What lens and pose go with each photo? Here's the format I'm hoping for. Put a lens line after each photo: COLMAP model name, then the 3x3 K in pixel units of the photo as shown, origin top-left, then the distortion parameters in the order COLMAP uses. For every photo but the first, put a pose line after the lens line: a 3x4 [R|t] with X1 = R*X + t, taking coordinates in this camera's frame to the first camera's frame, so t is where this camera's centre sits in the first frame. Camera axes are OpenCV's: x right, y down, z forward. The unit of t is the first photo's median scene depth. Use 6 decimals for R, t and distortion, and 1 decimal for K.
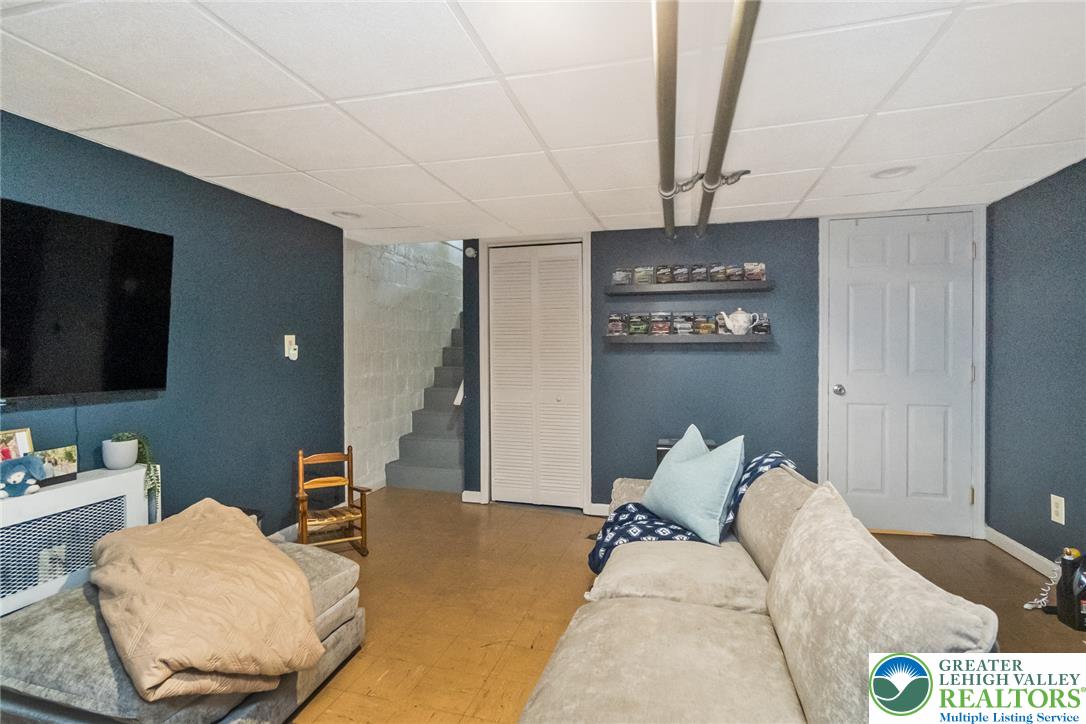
lens RADIAL K [[498.1, 0, 541.8], [0, 498.1, 355.9], [0, 0, 1]] dist [0.001266, 0.007456]
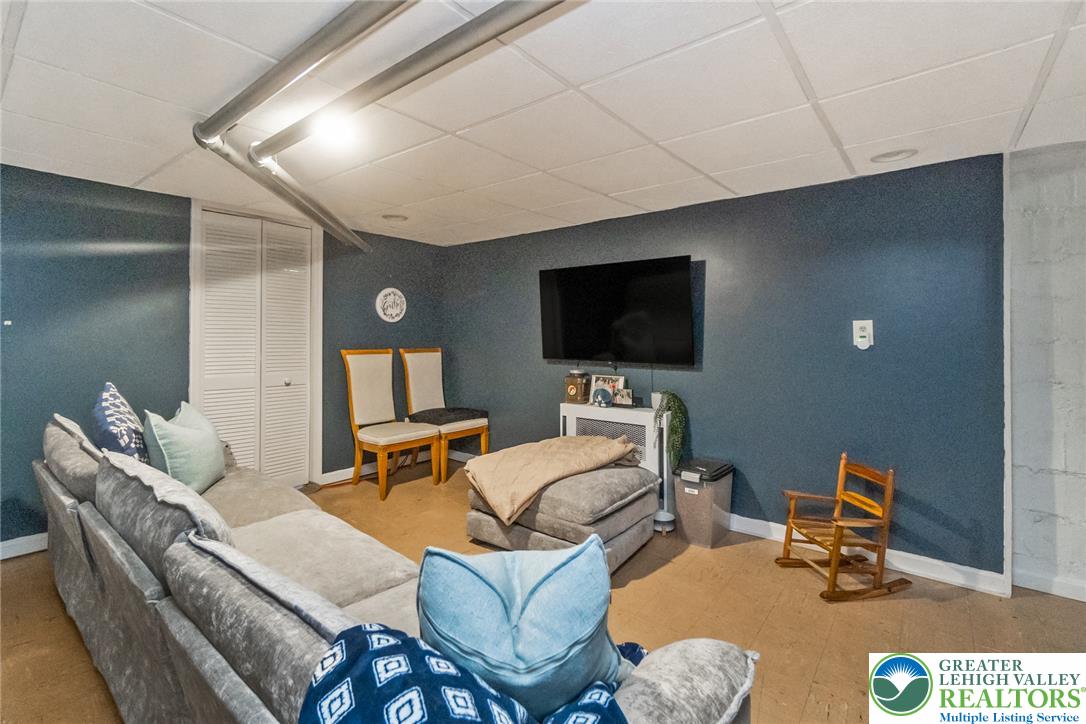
lens RADIAL K [[482.7, 0, 541.5], [0, 482.7, 325.6], [0, 0, 1]] dist [-0.006156, 0.000007]
pose [[-0.389697, -0.017096, -0.920785, 0.737134], [-0.008543, 0.999852, -0.014949, -0.023850], [0.920904, 0.002041, -0.389785, 1.239370]]
